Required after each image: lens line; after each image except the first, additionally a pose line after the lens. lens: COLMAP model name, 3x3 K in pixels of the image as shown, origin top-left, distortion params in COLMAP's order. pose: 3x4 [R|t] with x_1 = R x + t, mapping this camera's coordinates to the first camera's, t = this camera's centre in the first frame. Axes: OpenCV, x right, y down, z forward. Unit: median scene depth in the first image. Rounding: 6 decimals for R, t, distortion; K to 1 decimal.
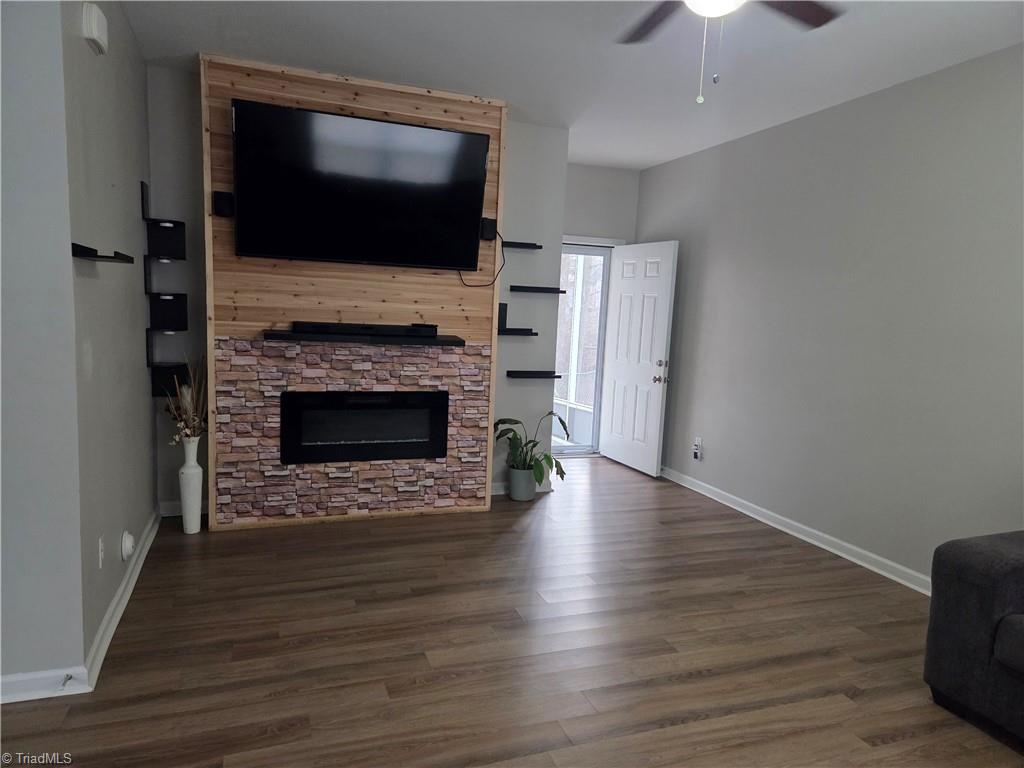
lens RADIAL K [[686.7, 0, 512.8], [0, 686.7, 391.3], [0, 0, 1]] dist [0.068093, -0.052186]
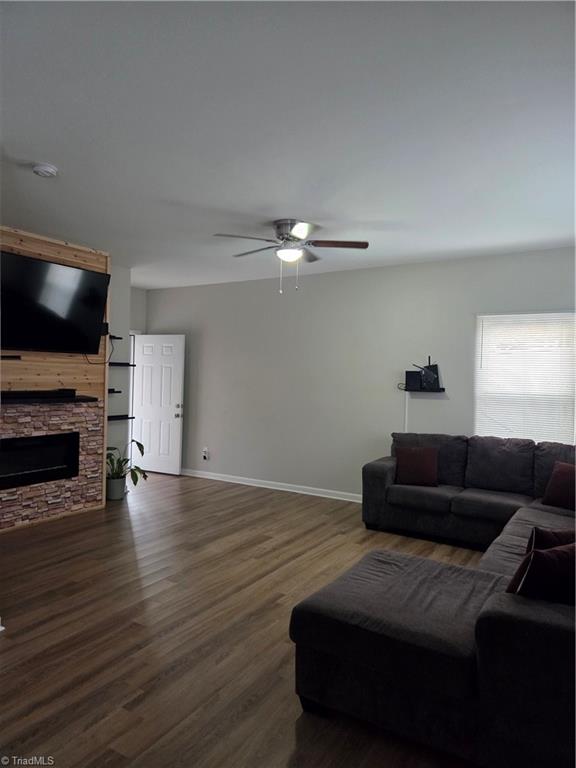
lens RADIAL K [[526.2, 0, 288.0], [0, 526.2, 384.0], [0, 0, 1]] dist [0.075661, -0.056894]
pose [[0.785541, -0.036015, 0.617761, -0.461137], [0.088567, 0.994571, -0.054638, -0.000344], [-0.612439, 0.097634, 0.784465, -0.224225]]
